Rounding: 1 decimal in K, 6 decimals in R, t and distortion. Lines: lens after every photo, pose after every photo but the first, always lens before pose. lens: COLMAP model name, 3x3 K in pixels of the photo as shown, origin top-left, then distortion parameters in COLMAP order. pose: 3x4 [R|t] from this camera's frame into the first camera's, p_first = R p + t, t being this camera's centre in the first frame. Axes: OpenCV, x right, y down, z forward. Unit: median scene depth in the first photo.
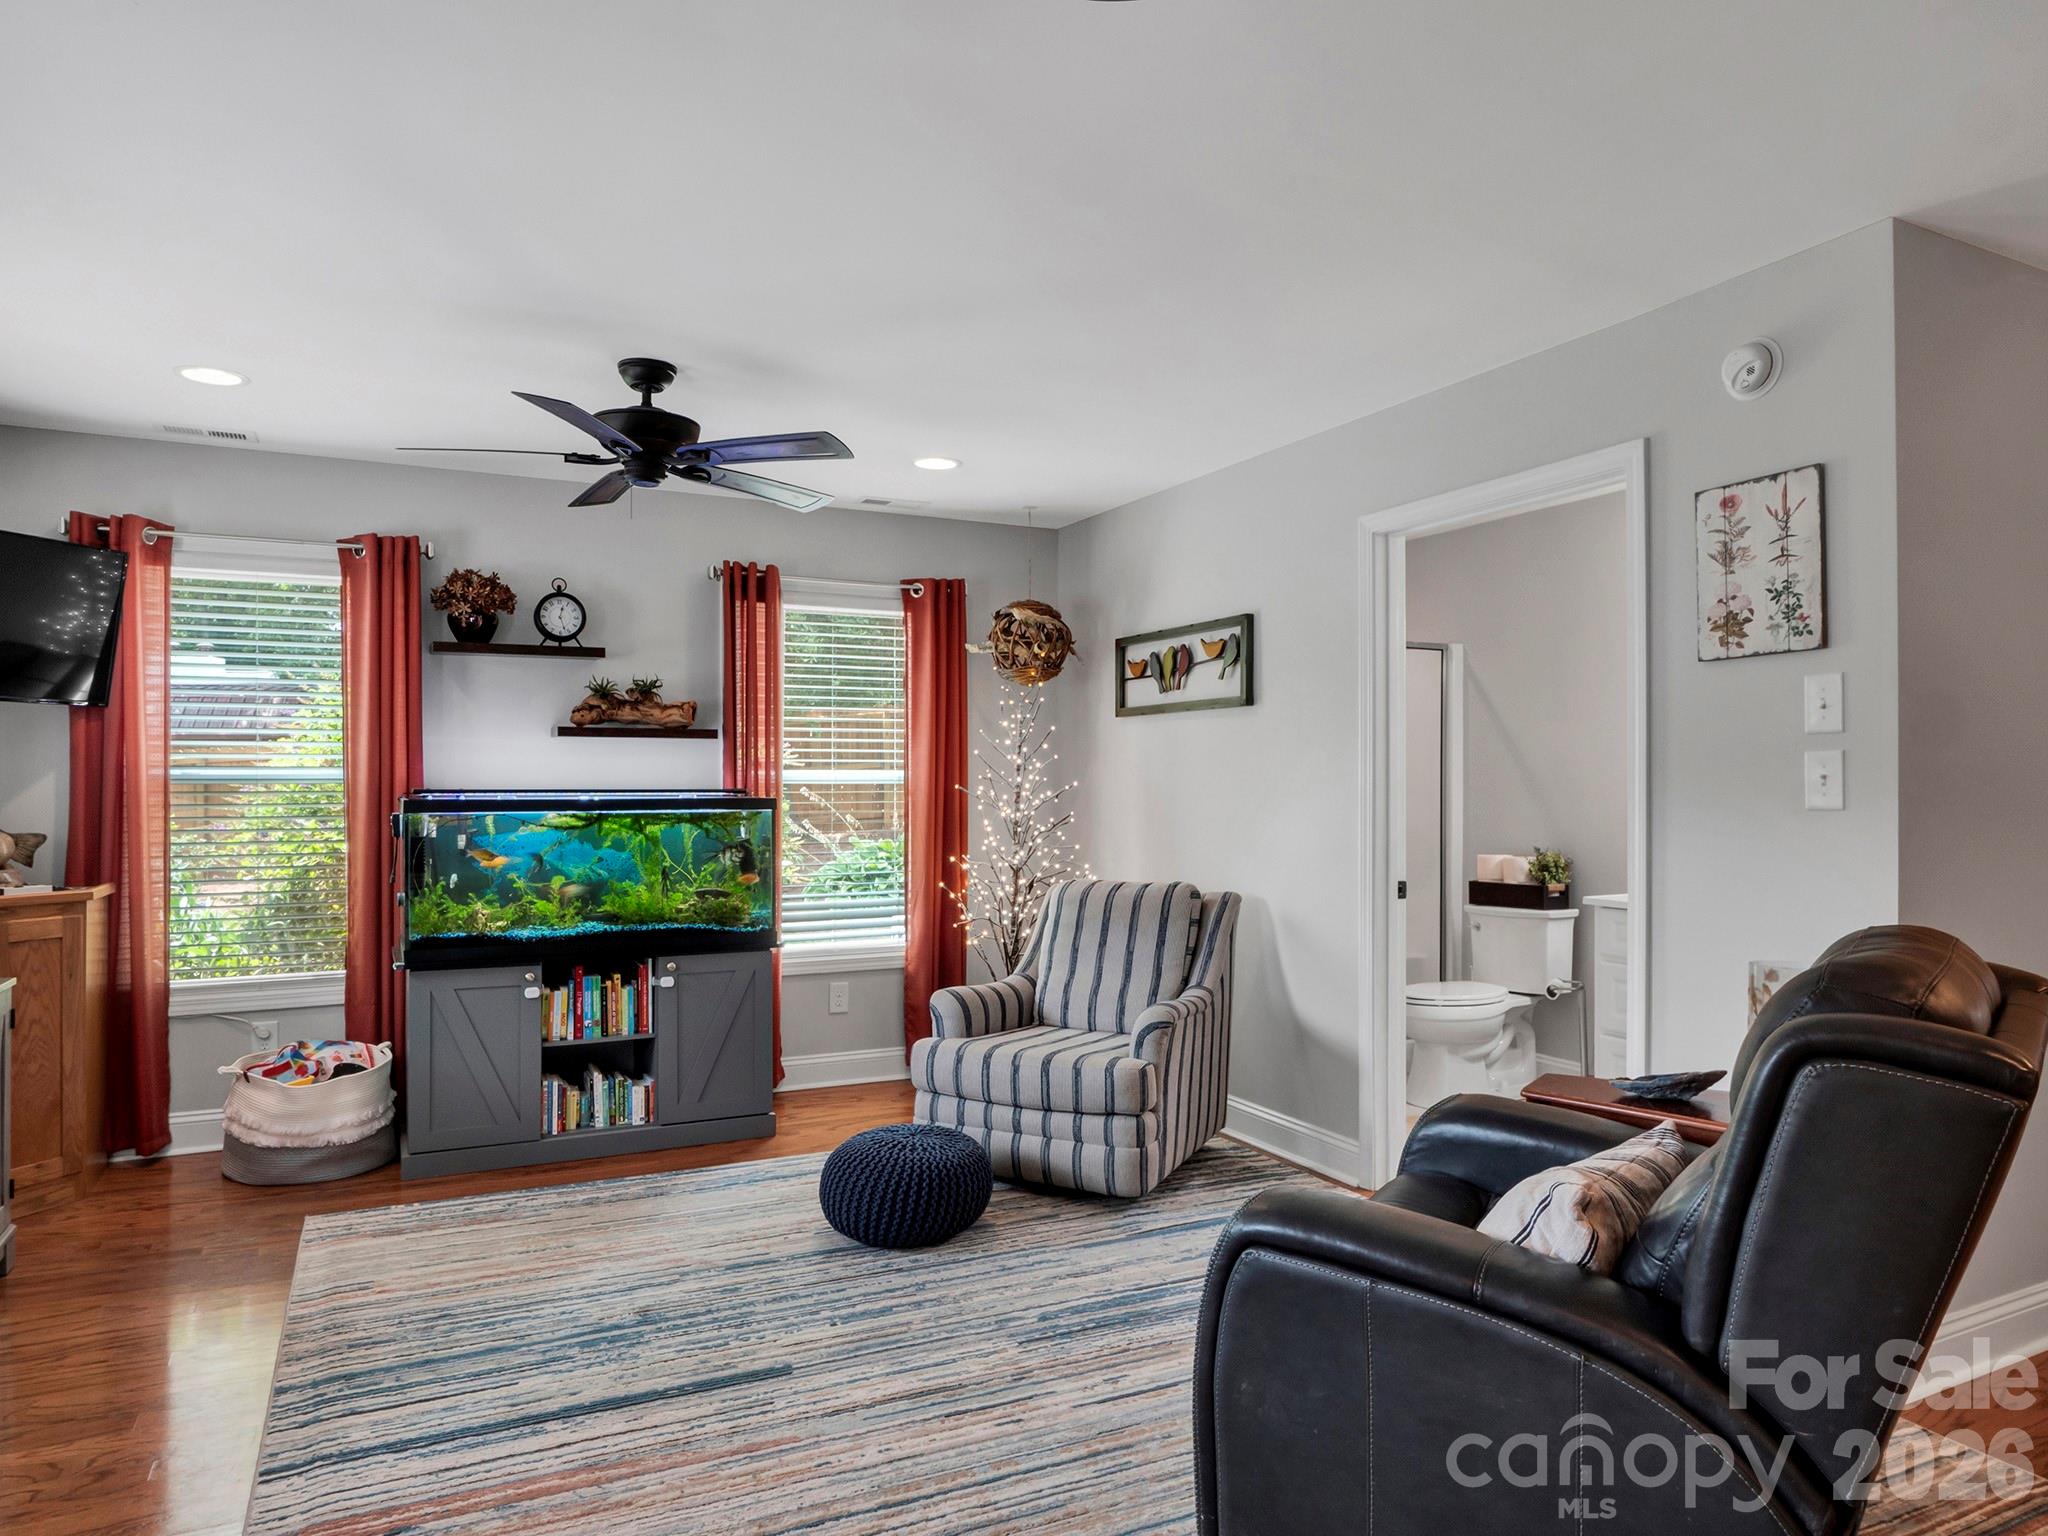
lens RADIAL K [[1373.7, 0, 984.8], [0, 1373.7, 776.1], [0, 0, 1]] dist [-0.029754, 0.001509]
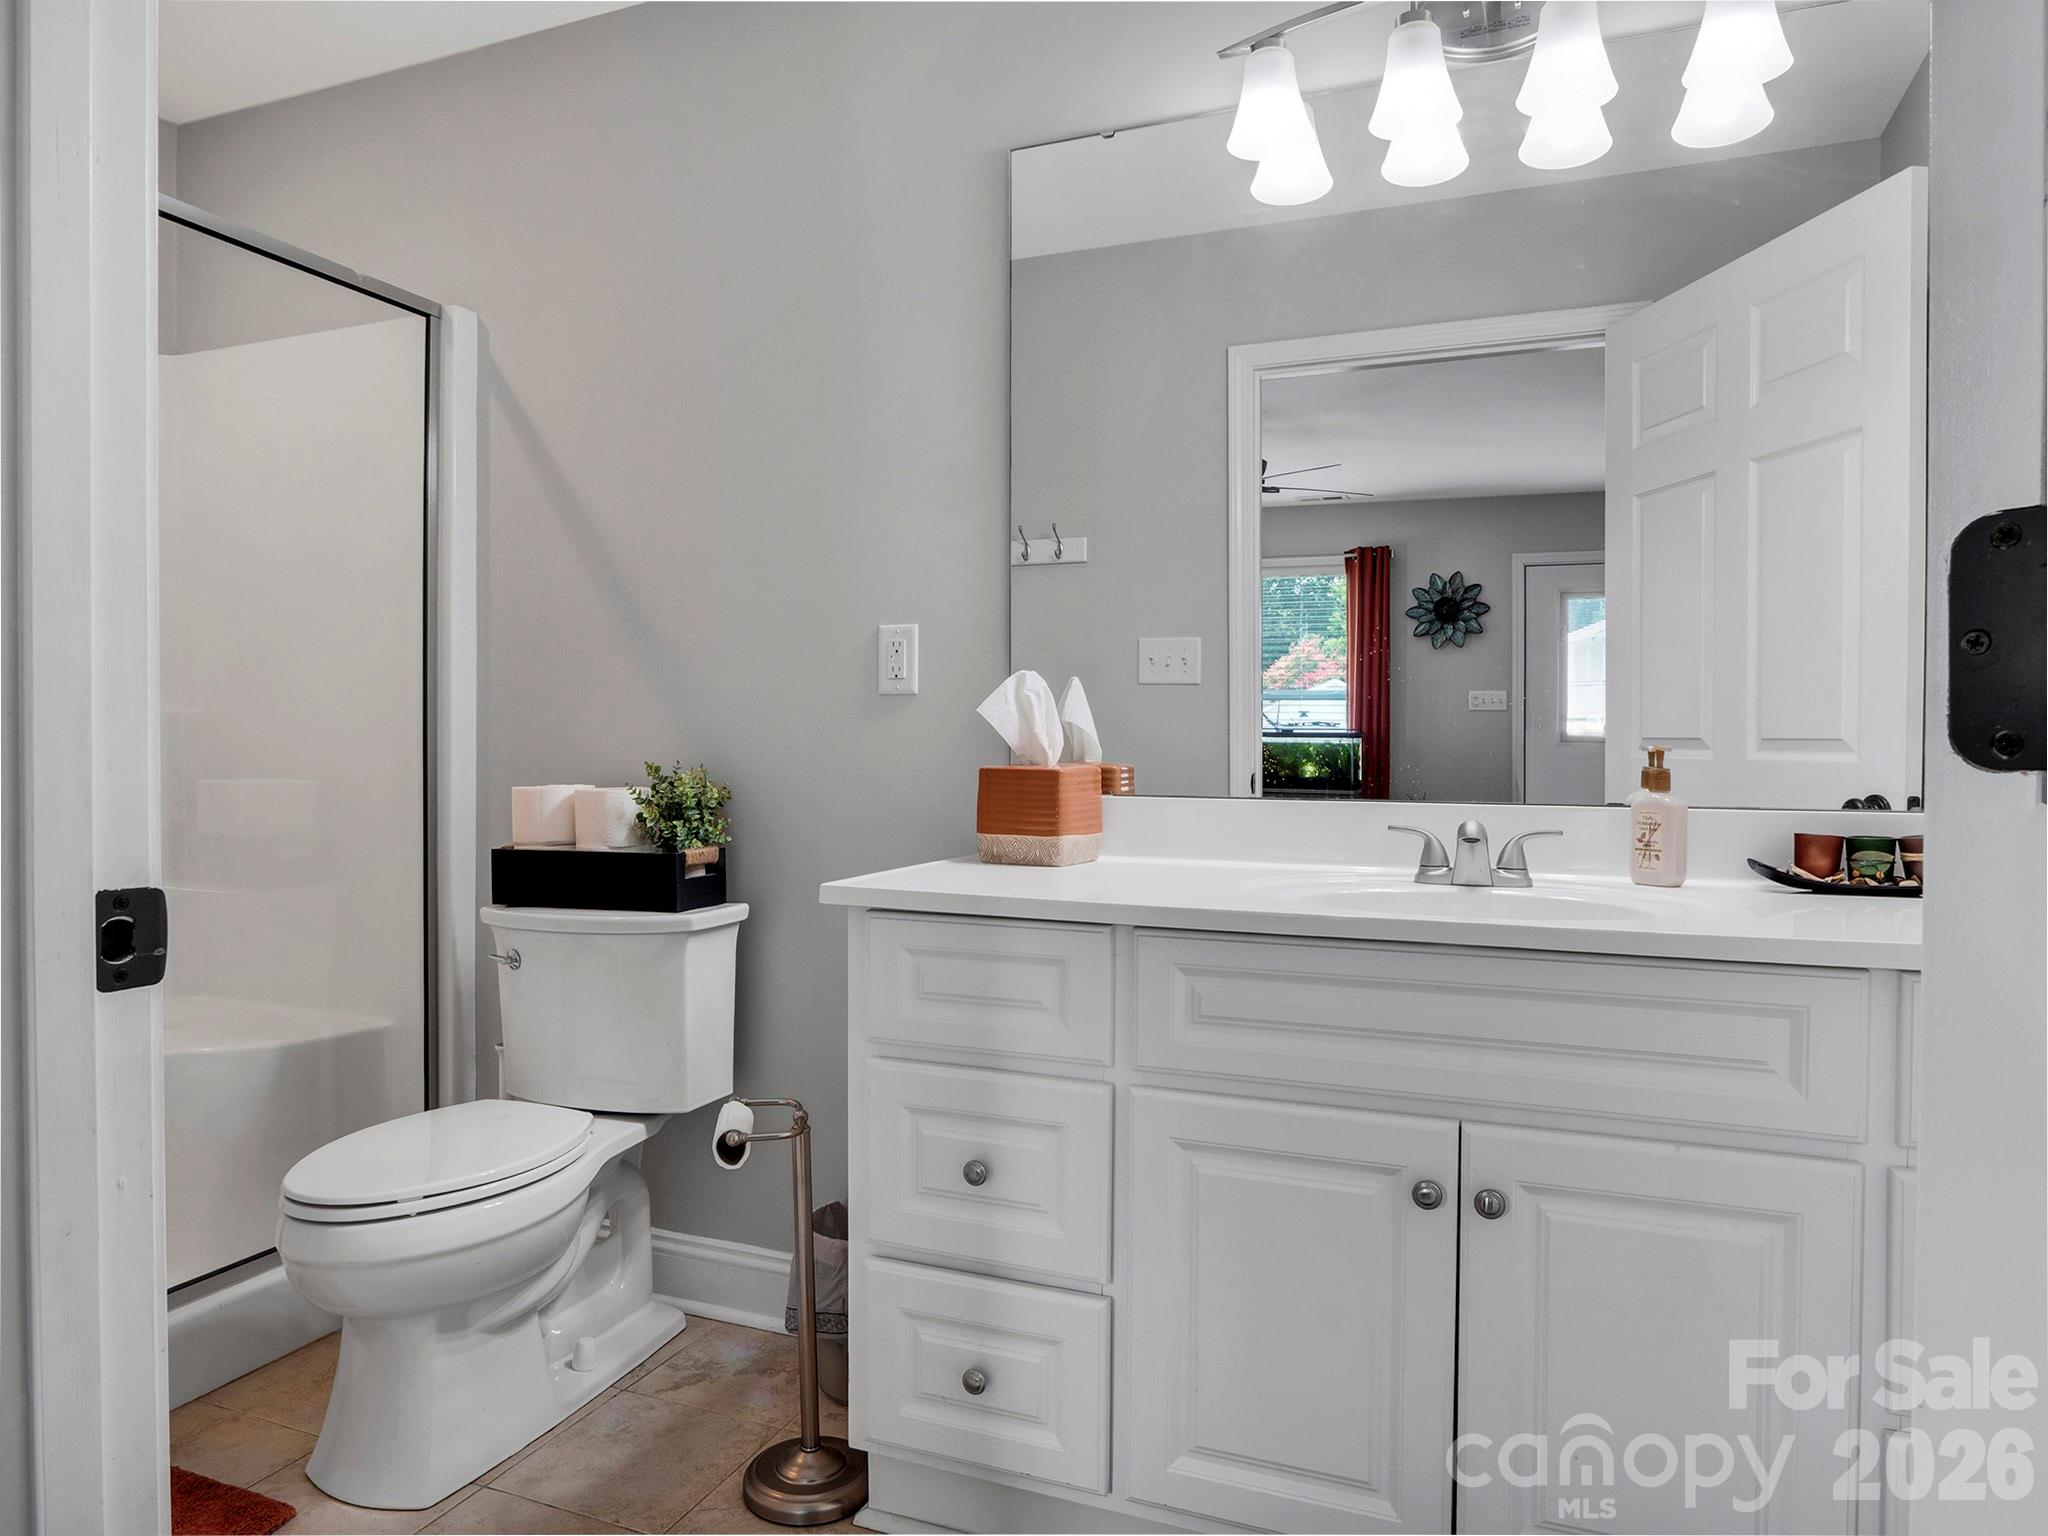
lens RADIAL K [[1314.6, 0, 1008.6], [0, 1314.6, 774.5], [0, 0, 1]] dist [-0.024608, 0.005277]
pose [[0.747265, -0.011429, 0.664428, 0.247380], [-0.006684, 0.999672, 0.024712, 0.051451], [-0.664493, -0.022907, 0.746944, 0.715691]]
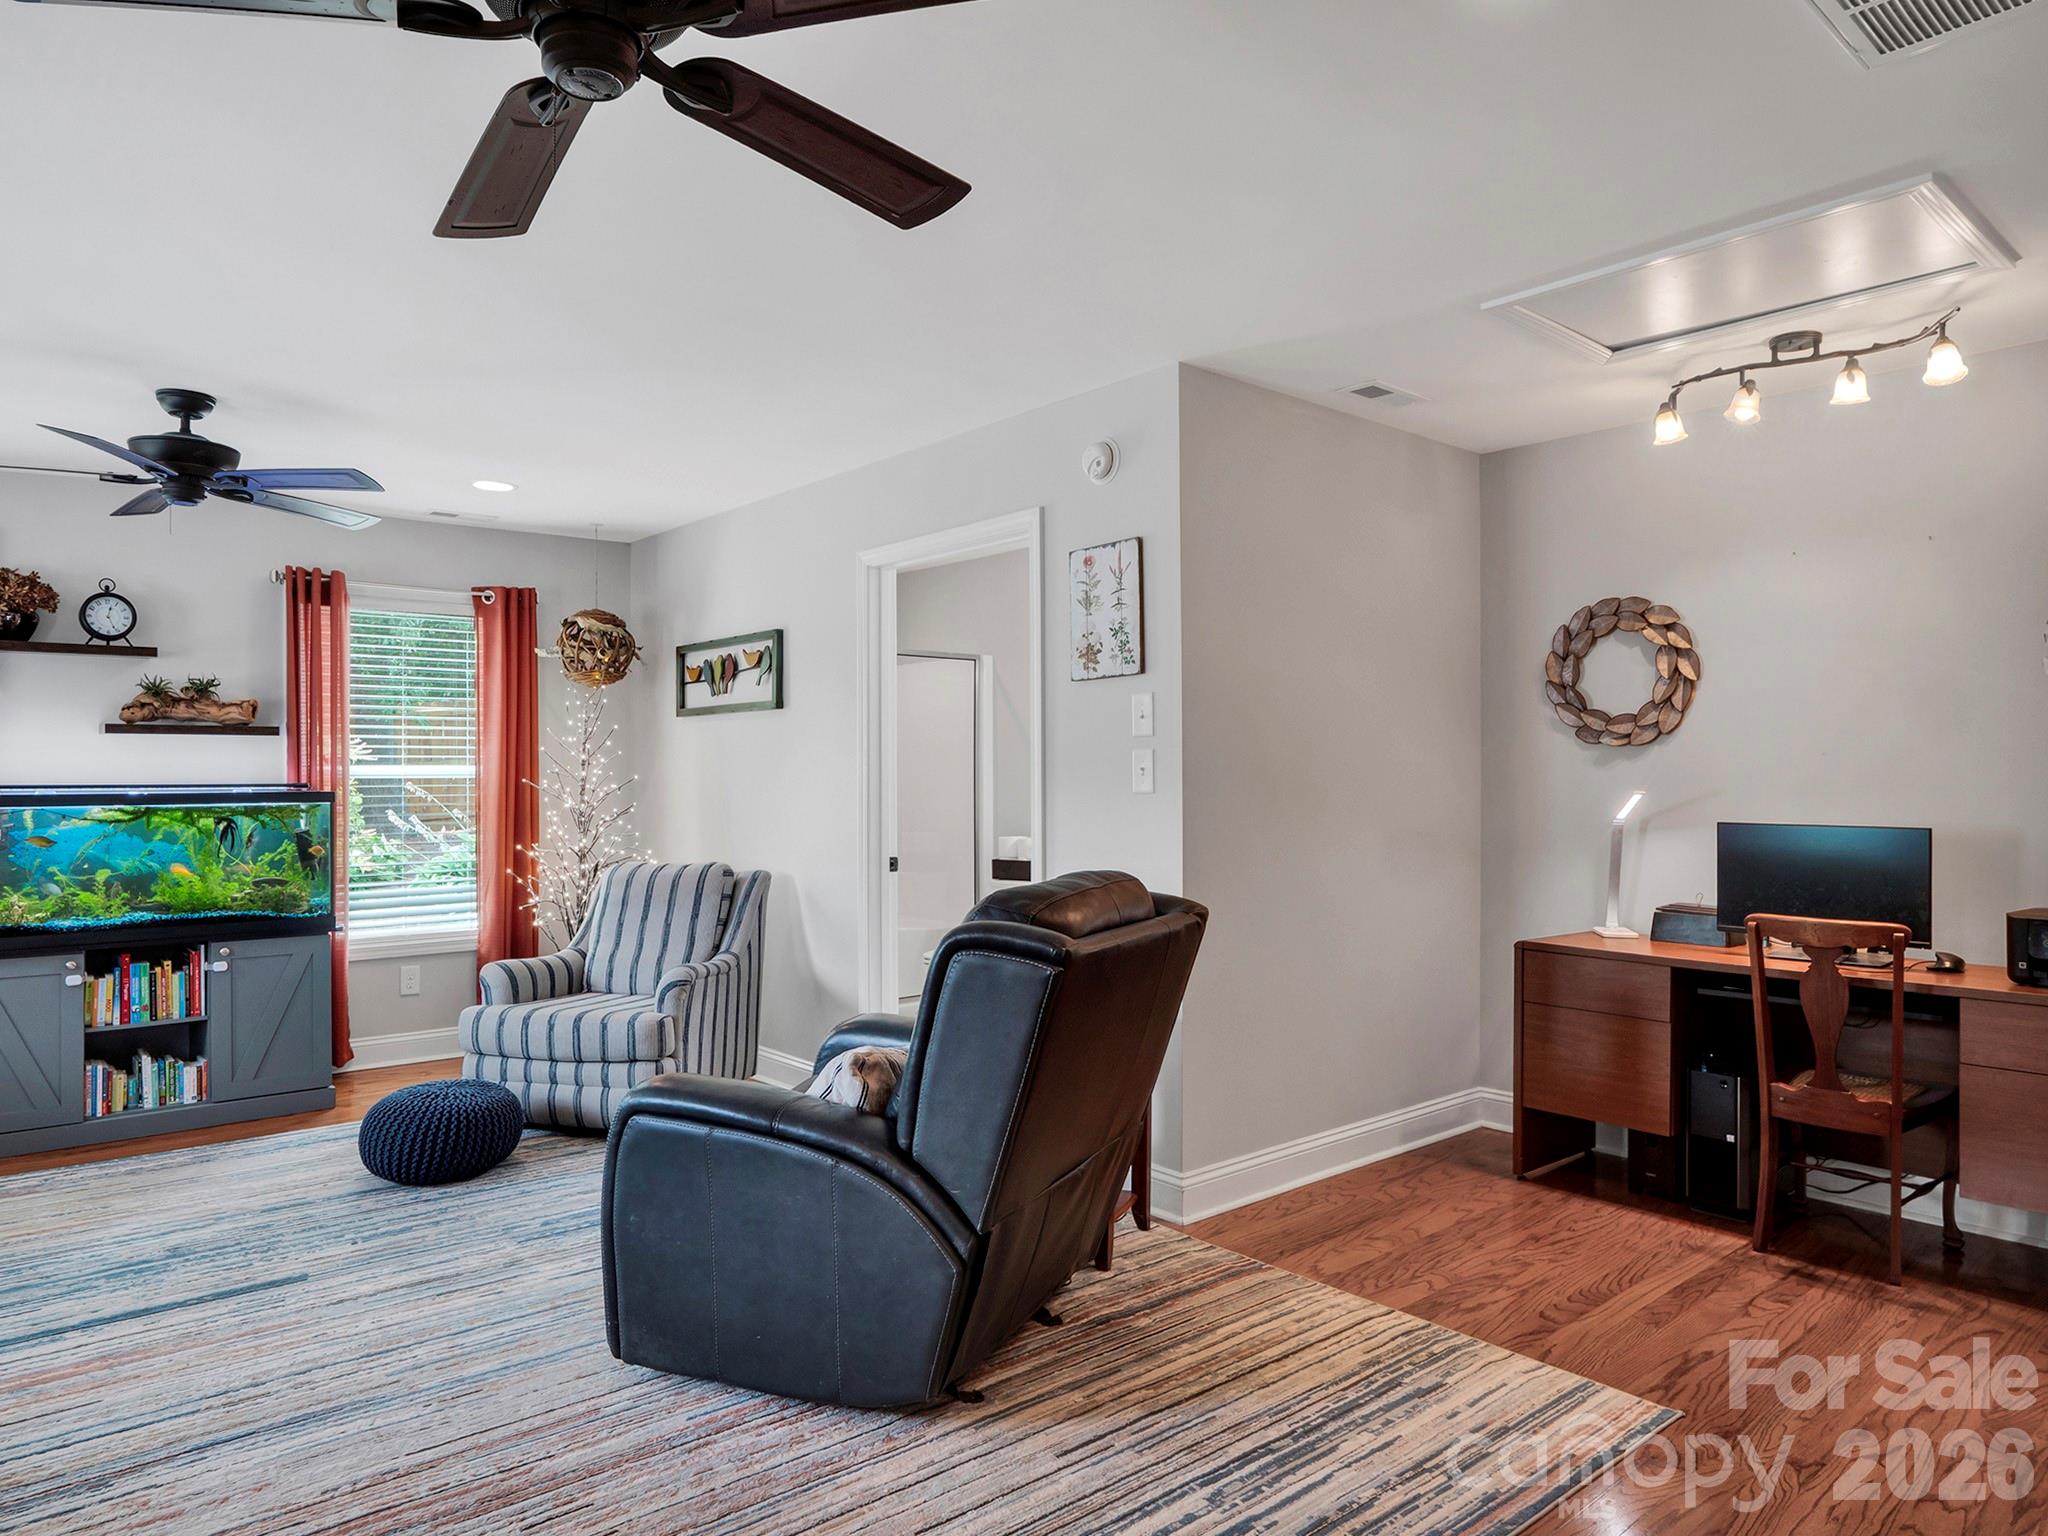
lens RADIAL K [[1393.1, 0, 1024.0], [0, 1393.1, 768.0], [0, 0, 1]] dist [-0.024093, 0.007179]
pose [[0.965720, -0.002487, 0.259576, 0.087486], [0.002862, 0.999995, -0.001069, 0.000247], [-0.259572, 0.001775, 0.965722, -0.183537]]
